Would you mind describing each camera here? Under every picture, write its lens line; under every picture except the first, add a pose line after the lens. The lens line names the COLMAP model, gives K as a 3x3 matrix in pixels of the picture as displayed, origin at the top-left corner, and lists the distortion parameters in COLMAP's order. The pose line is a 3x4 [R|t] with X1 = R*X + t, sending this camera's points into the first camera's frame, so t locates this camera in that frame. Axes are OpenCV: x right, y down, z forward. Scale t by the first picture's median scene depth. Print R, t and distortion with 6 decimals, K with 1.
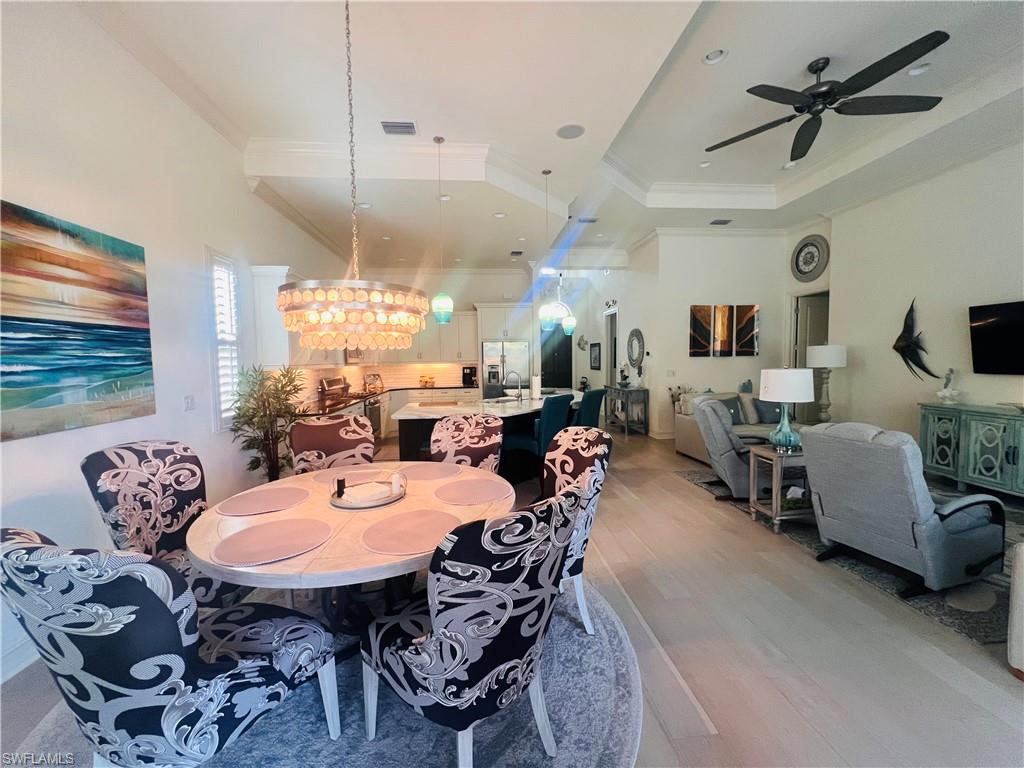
lens RADIAL K [[412.5, 0, 508.0], [0, 412.5, 383.9], [0, 0, 1]] dist [-0.000845, 0.000014]
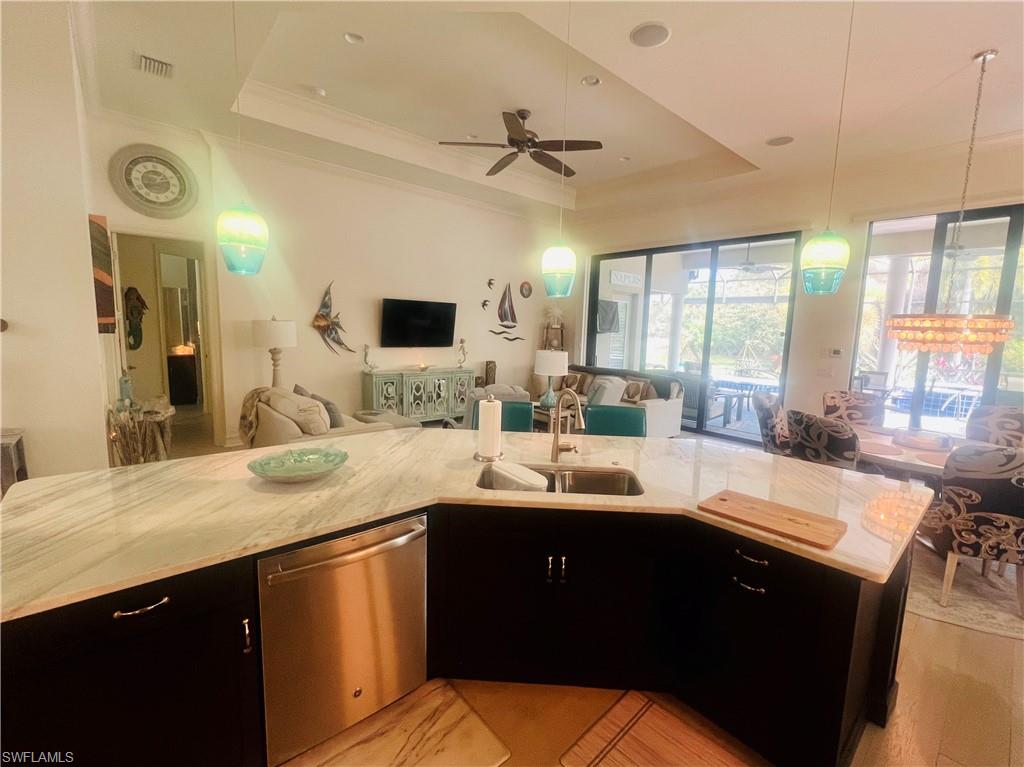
lens RADIAL K [[442.7, 0, 521.7], [0, 442.7, 379.9], [0, 0, 1]] dist [0.002566, 0.000415]
pose [[-0.598100, -0.112458, 0.793492, -0.247532], [0.019748, 0.987737, 0.154873, -0.103237], [-0.801178, 0.108299, -0.588544, 1.124234]]
